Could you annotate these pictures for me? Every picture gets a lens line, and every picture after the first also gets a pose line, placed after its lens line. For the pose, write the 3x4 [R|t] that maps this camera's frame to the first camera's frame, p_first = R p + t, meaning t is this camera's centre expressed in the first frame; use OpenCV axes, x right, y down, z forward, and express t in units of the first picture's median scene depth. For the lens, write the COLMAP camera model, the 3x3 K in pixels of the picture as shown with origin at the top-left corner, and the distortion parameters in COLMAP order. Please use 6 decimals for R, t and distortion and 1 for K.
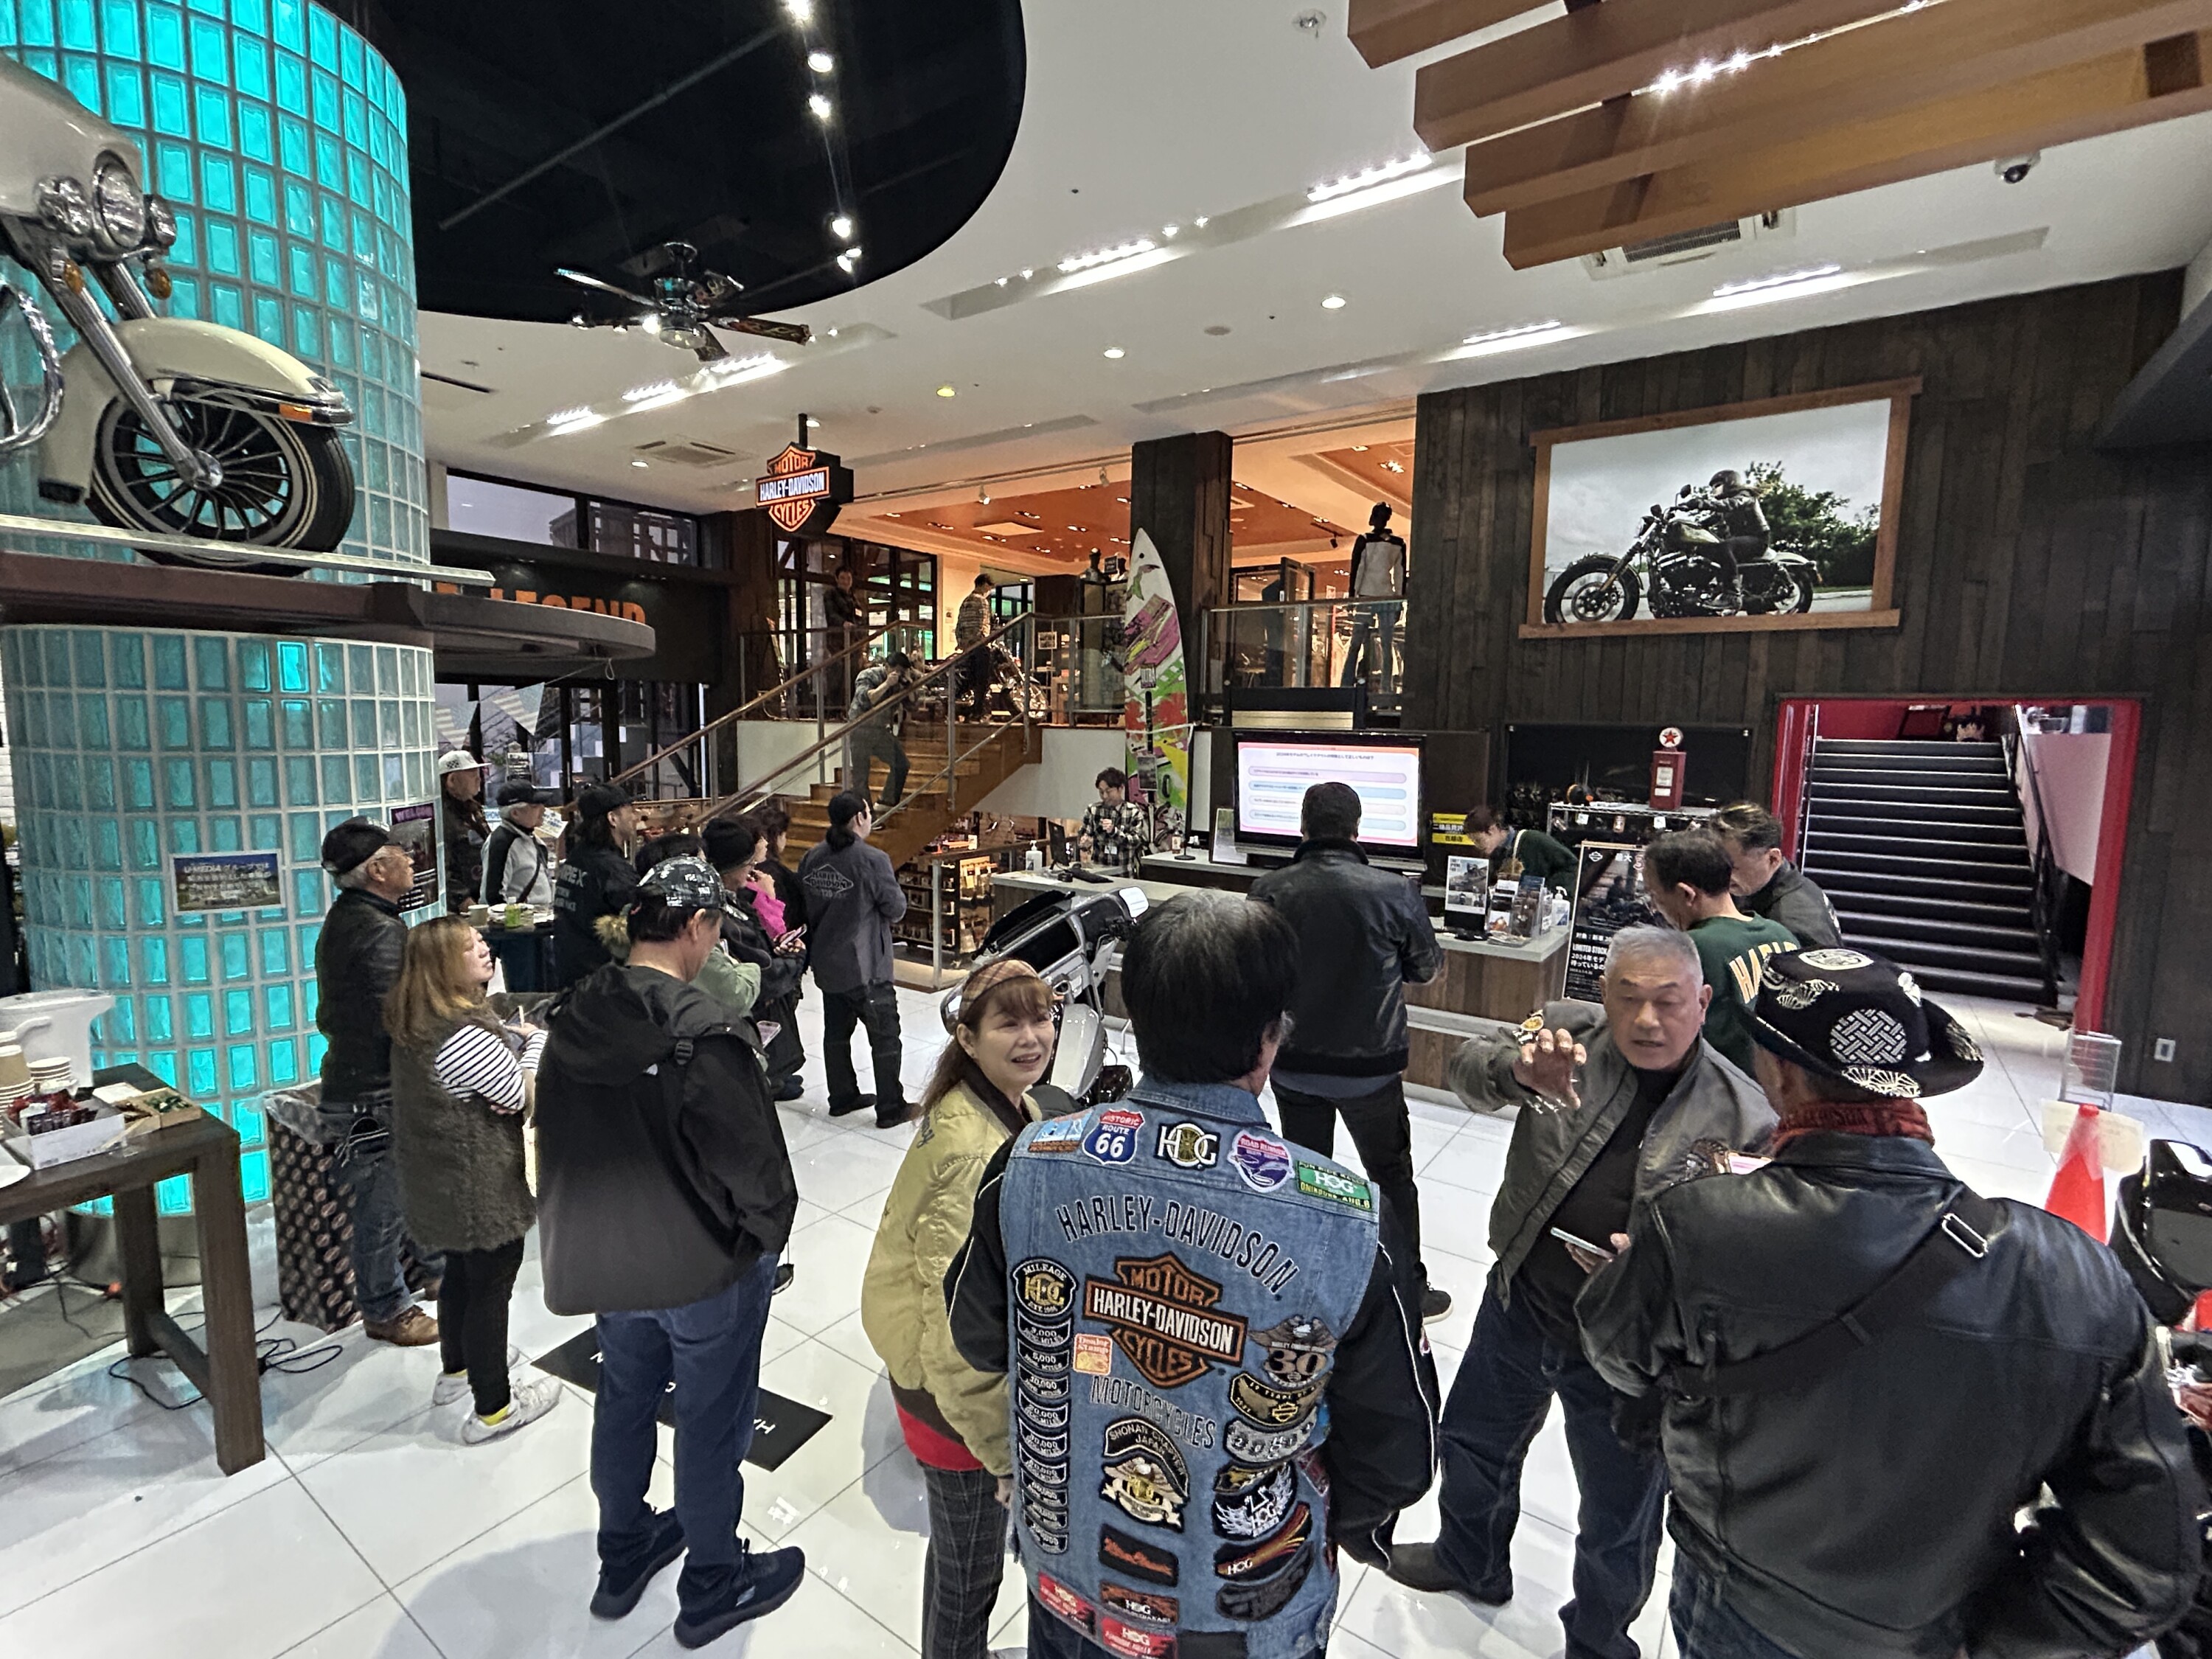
lens RADIAL K [[1019.7, 0, 1106.0], [0, 1019.7, 829.5], [0, 0, 1]] dist [0.000193, 0.000004]
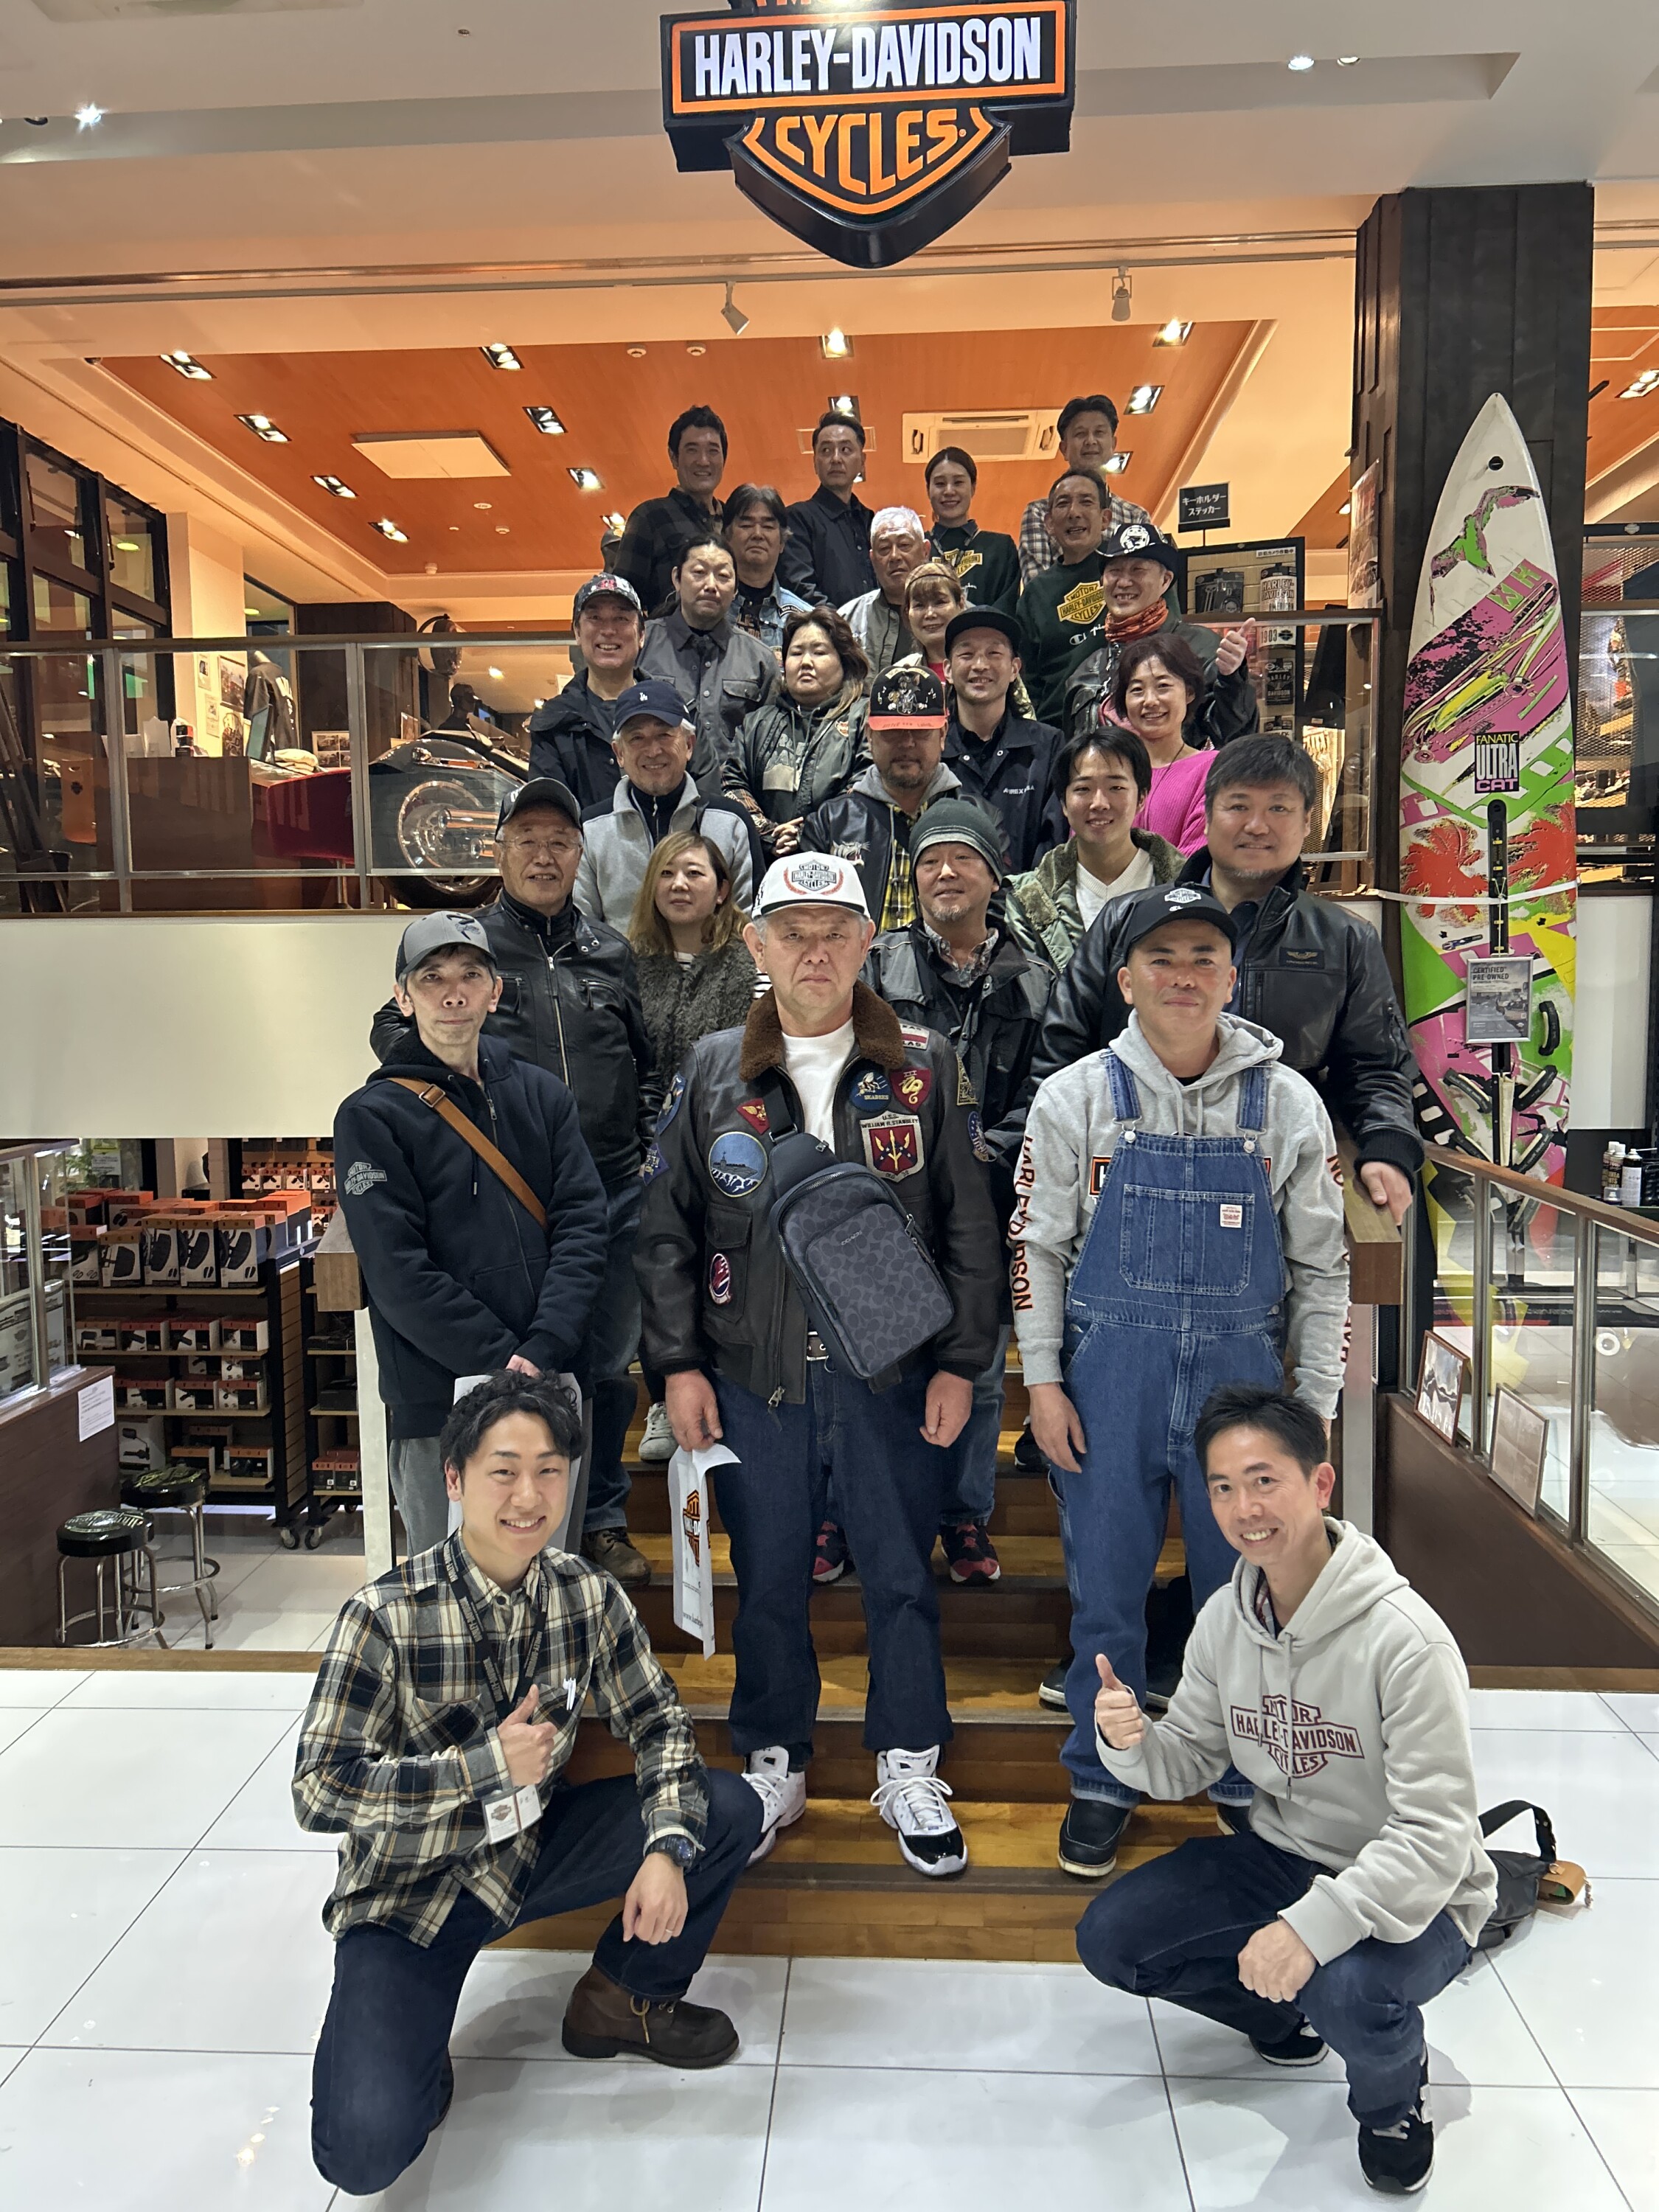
lens RADIAL K [[1680.0, 0, 829.5], [0, 1680.0, 1106.0], [0, 0, 1]] dist [0.000999, 0.000420]
pose [[0.848882, -0.076959, 0.522950, -0.548489], [0.086294, 0.996248, 0.006535, -0.040758], [-0.521491, 0.039580, 0.852338, 0.569315]]
